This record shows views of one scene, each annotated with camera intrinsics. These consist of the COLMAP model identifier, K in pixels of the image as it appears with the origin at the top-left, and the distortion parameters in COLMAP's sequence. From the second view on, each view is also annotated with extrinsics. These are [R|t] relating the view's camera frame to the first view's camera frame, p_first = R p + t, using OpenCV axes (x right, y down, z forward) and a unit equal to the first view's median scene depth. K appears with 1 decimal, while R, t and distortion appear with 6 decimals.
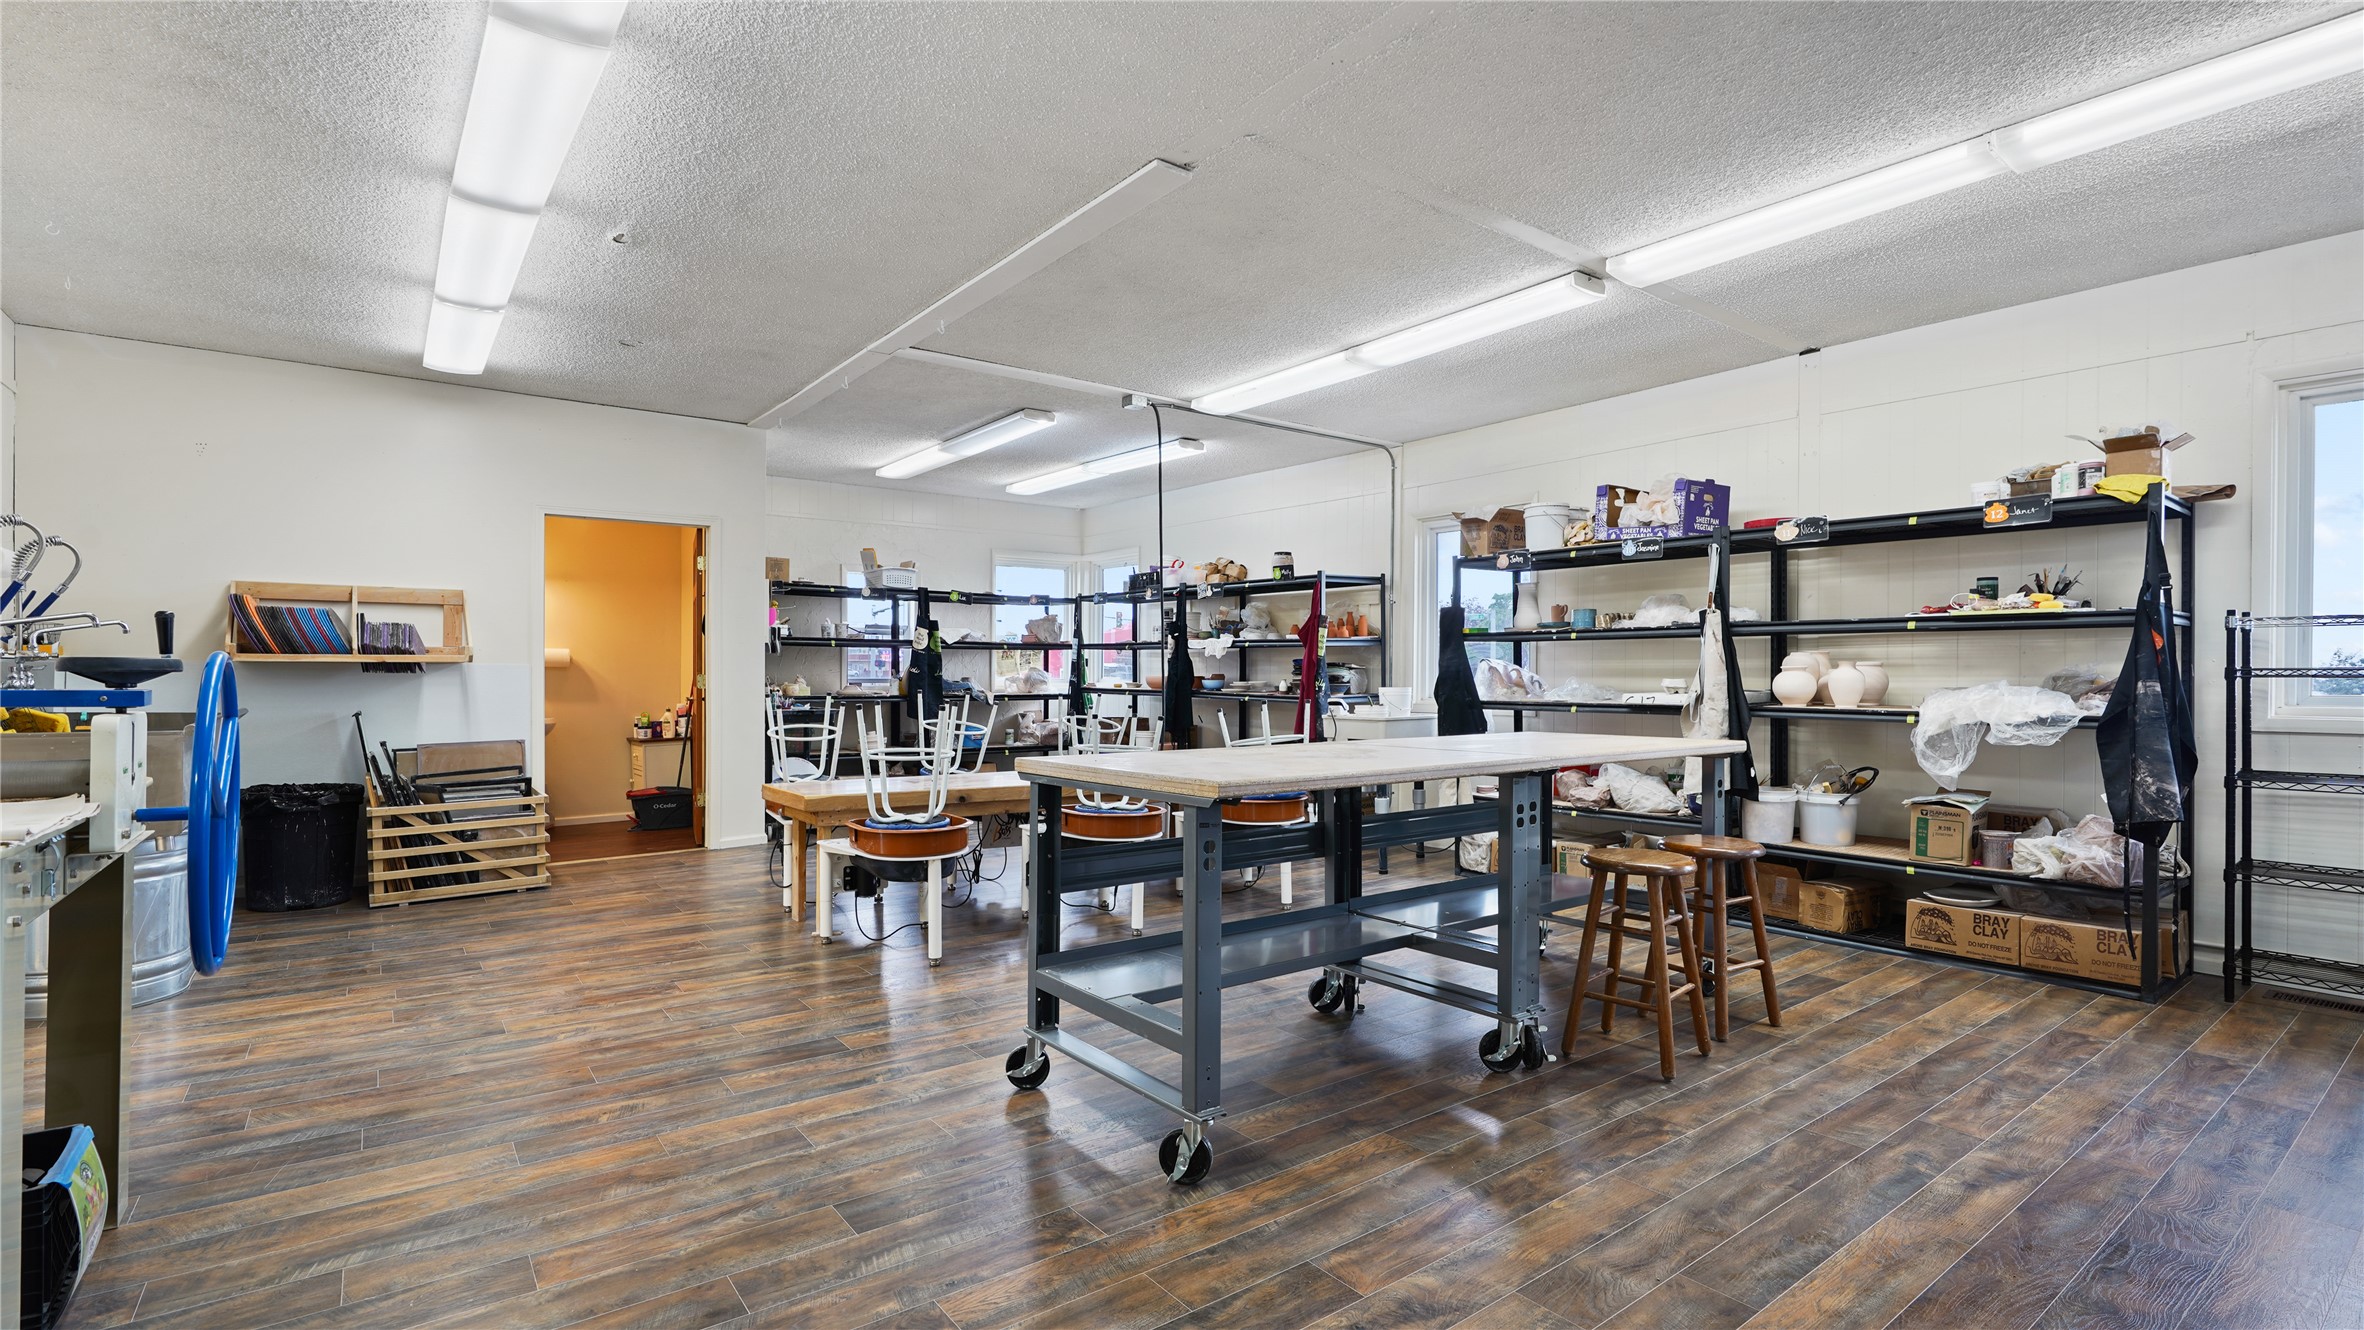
lens RADIAL K [[1078.5, 0, 1175.7], [0, 1078.5, 672.1], [0, 0, 1]] dist [-0.012788, 0.000247]
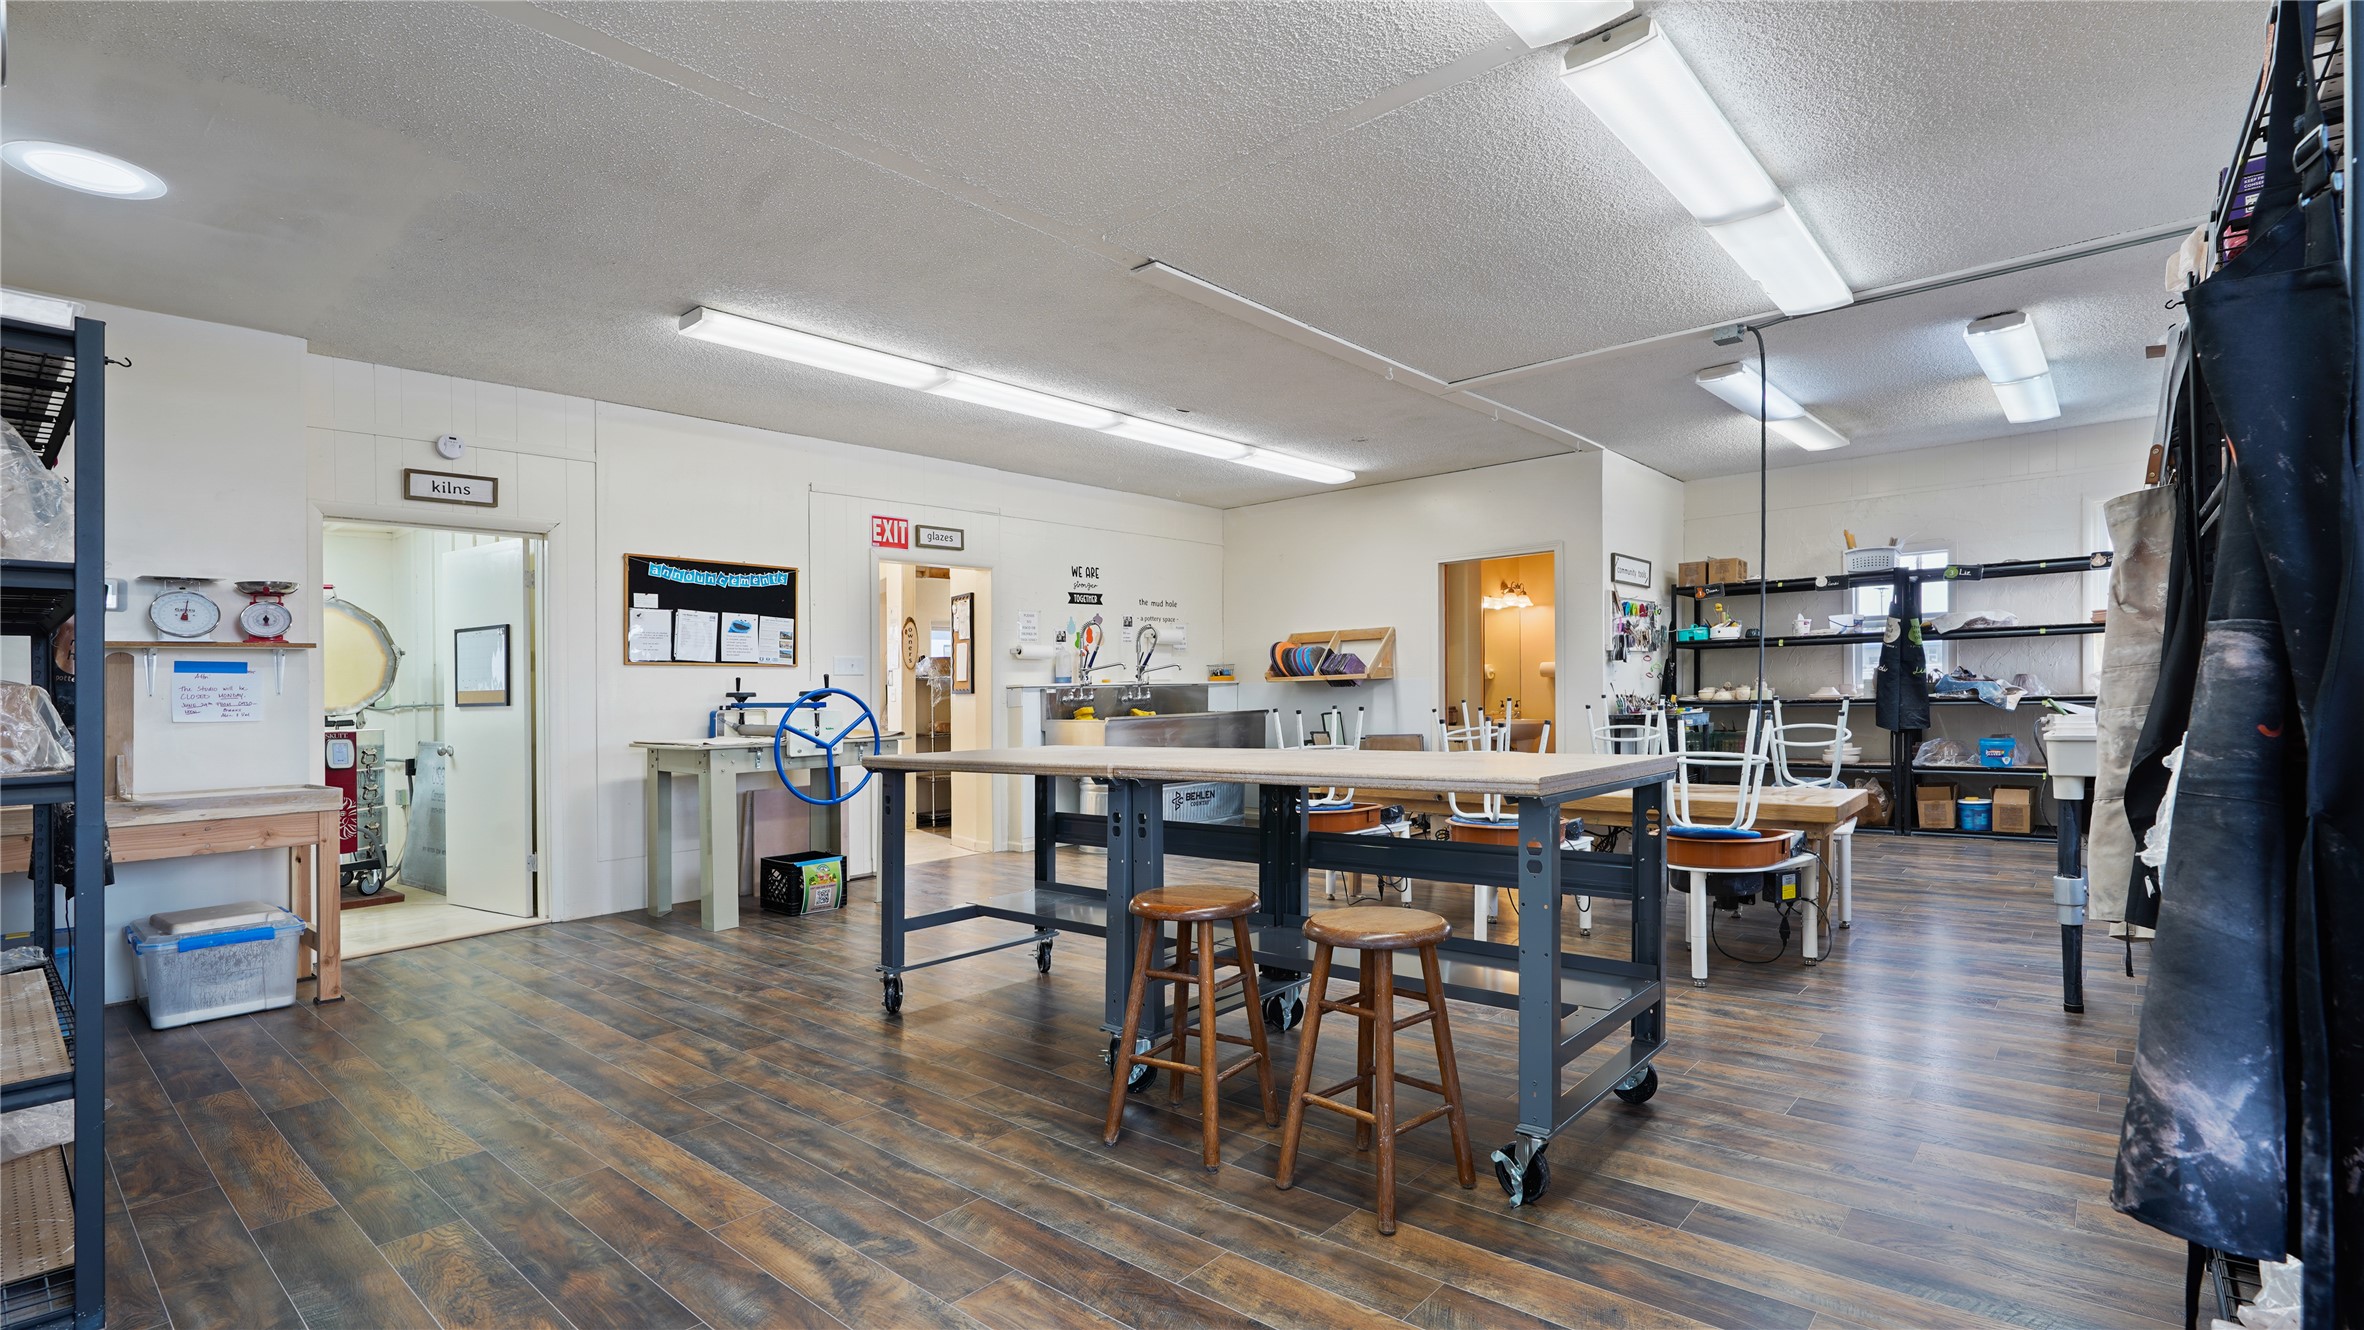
lens RADIAL K [[1078.5, 0, 1184.4], [0, 1078.5, 684.7], [0, 0, 1]] dist [-0.012788, 0.000247]
pose [[0.208364, -0.017422, -0.977896, 1.188216], [0.026355, 0.999578, -0.012192, 0.017288], [0.977696, -0.023232, 0.208735, 0.789142]]
